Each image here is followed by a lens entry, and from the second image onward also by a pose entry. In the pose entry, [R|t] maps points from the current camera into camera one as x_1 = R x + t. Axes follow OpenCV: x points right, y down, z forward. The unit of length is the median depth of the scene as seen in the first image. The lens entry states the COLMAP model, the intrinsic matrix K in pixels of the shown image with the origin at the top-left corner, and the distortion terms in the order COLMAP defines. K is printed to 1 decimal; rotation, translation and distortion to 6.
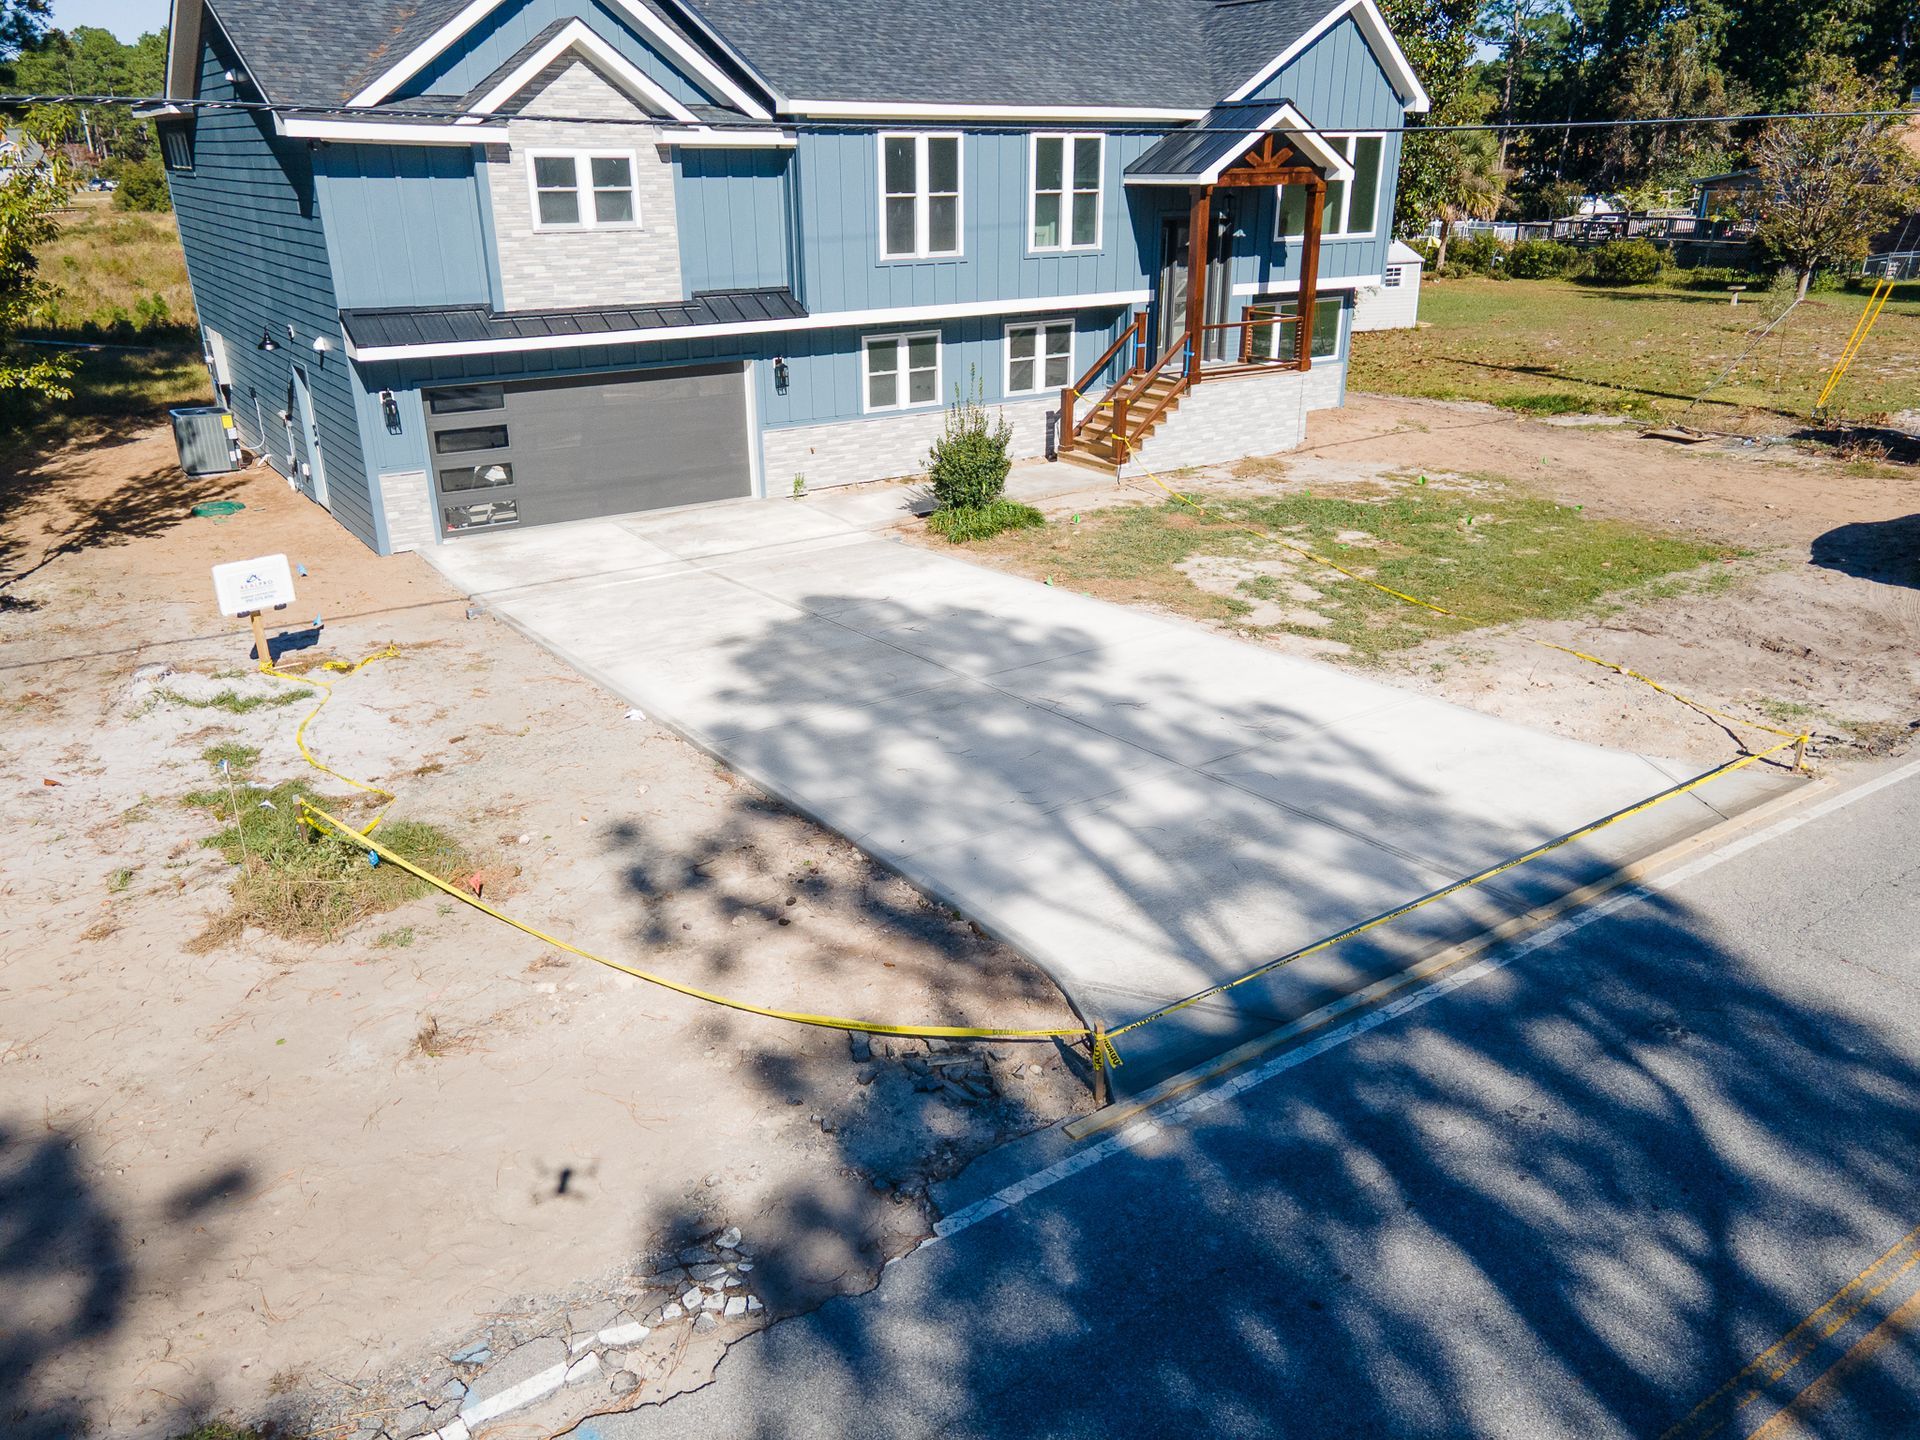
lens RADIAL K [[1405.7, 0, 952.3], [0, 1405.7, 713.3], [0, 0, 1]] dist [0.030355, 0.031875]
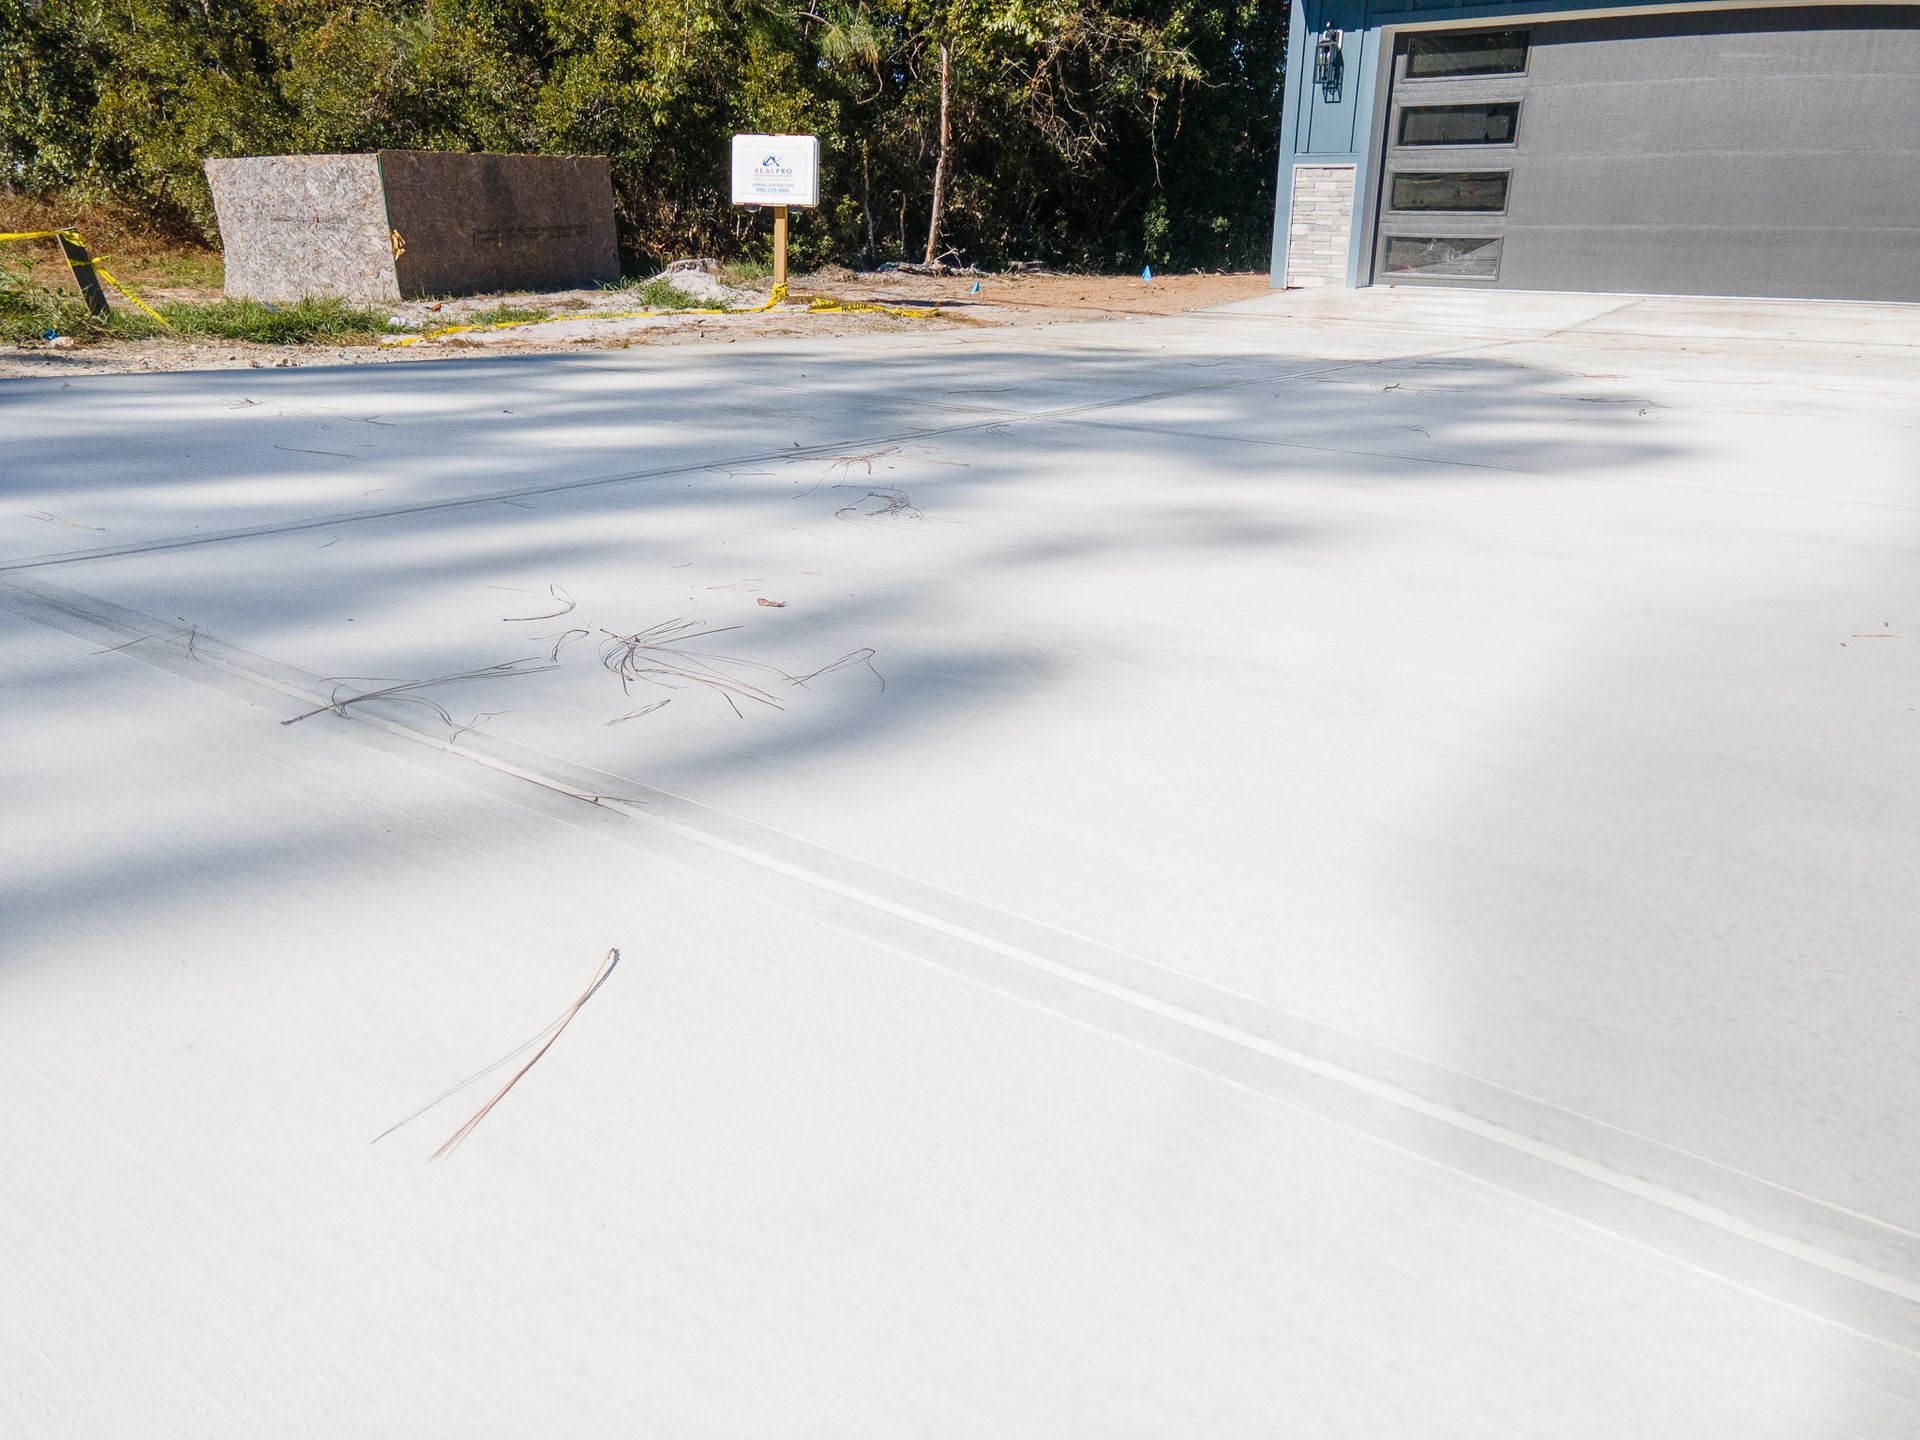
lens RADIAL K [[1405.7, 0, 952.9], [0, 1405.7, 712.6], [0, 0, 1]] dist [0.030355, 0.031875]
pose [[0.333609, 0.342897, -0.878138, 0.232340], [-0.347299, 0.910690, 0.223667, -0.021101], [0.876406, 0.230359, 0.422902, 0.612512]]
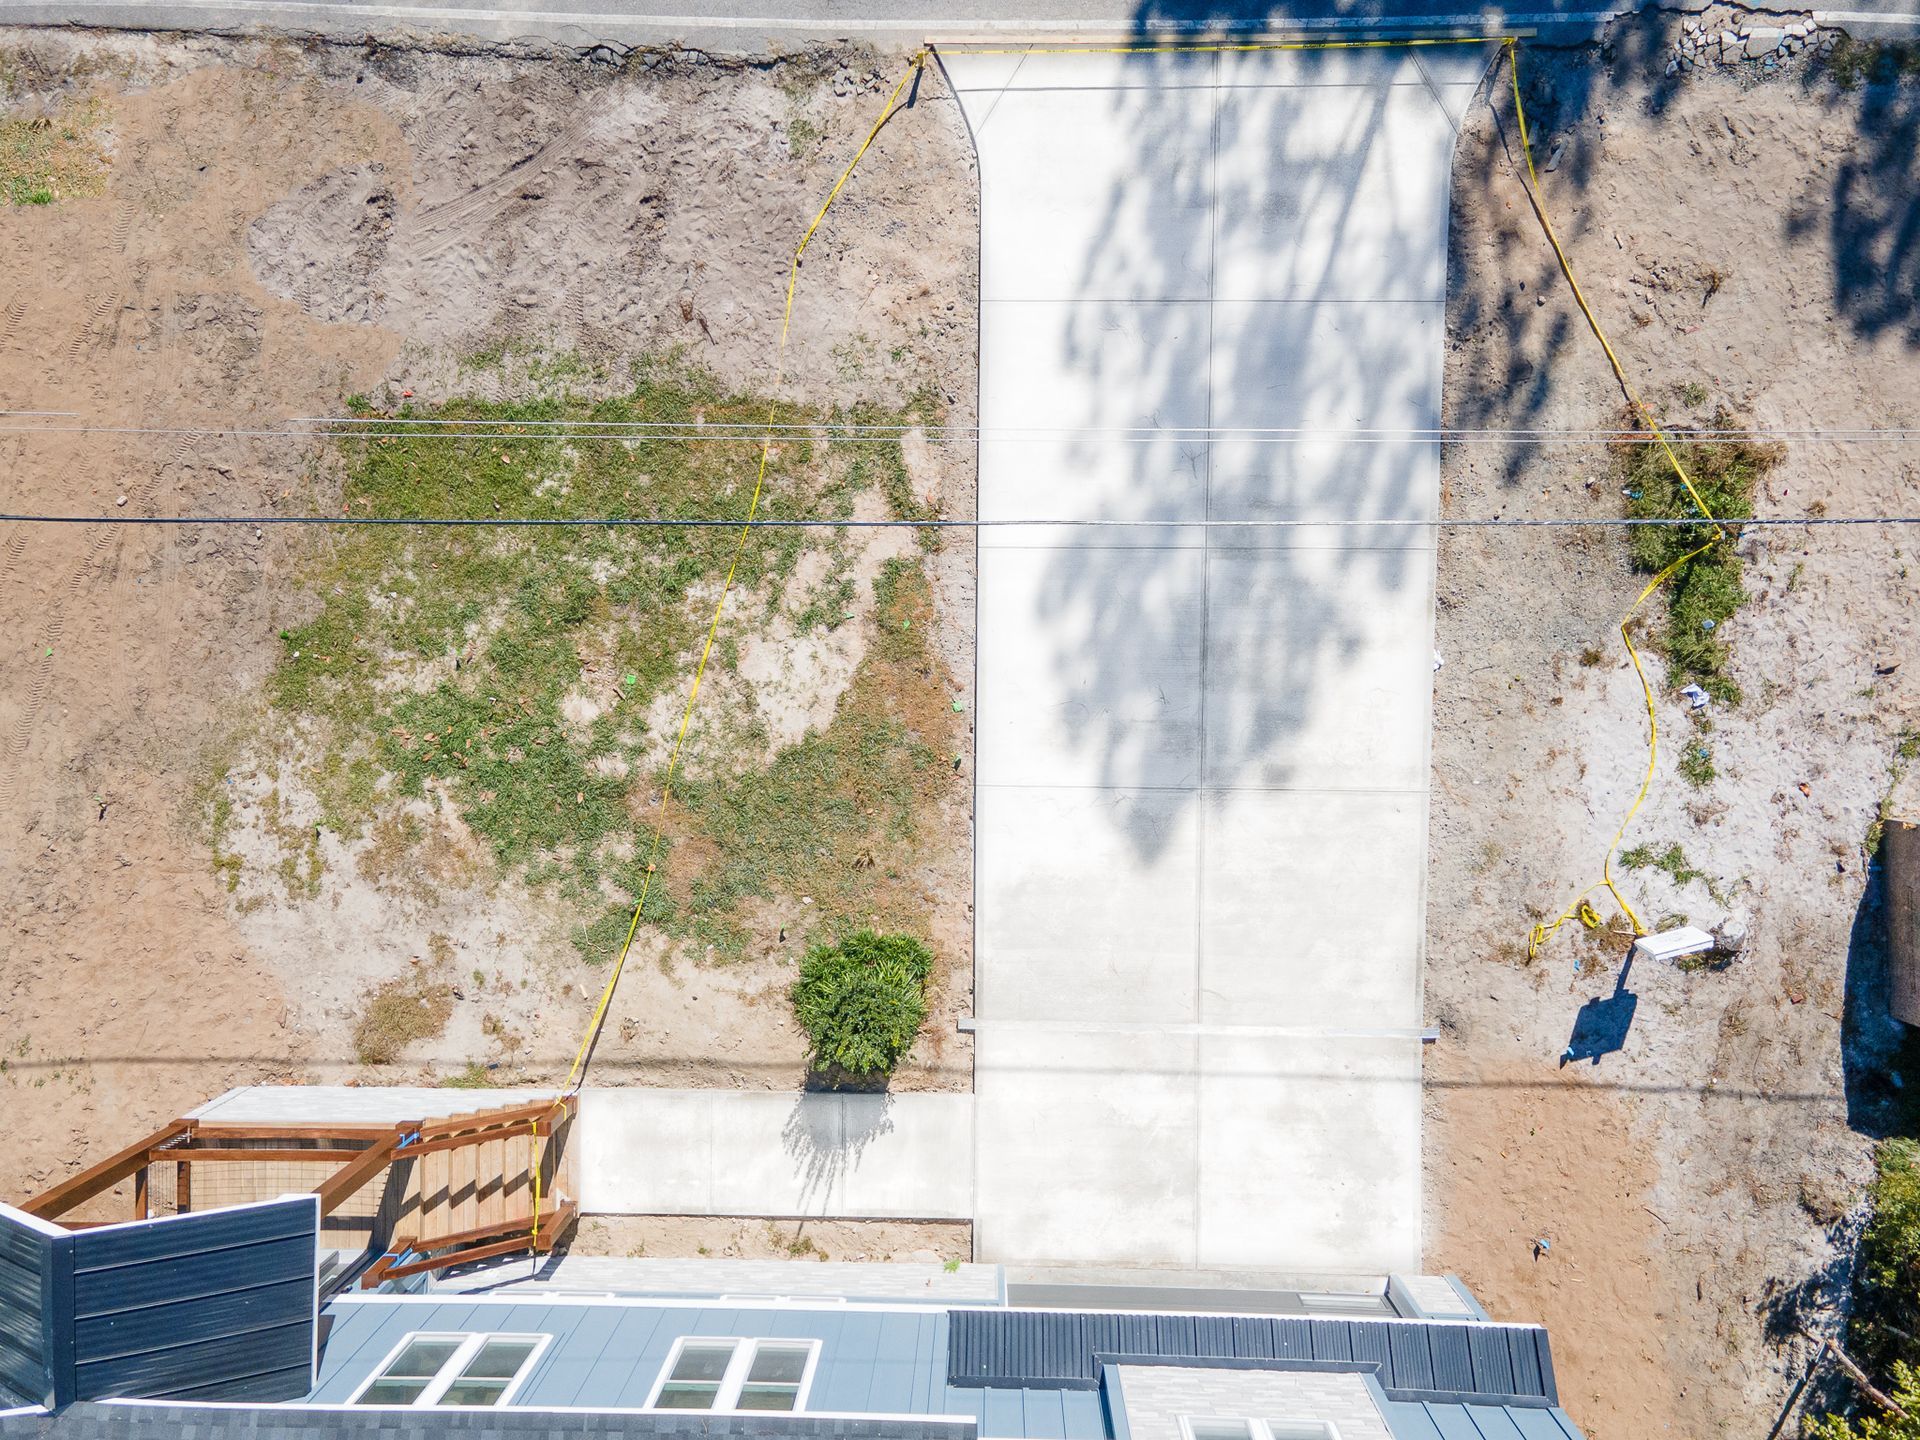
lens RADIAL K [[1405.7, 0, 966.8], [0, 1405.7, 716.6], [0, 0, 1]] dist [0.030355, 0.031875]
pose [[-0.819081, -0.573192, 0.023610, 0.052415], [0.250873, -0.320874, 0.913292, -0.932544], [-0.515916, 0.753983, 0.406621, 0.502364]]
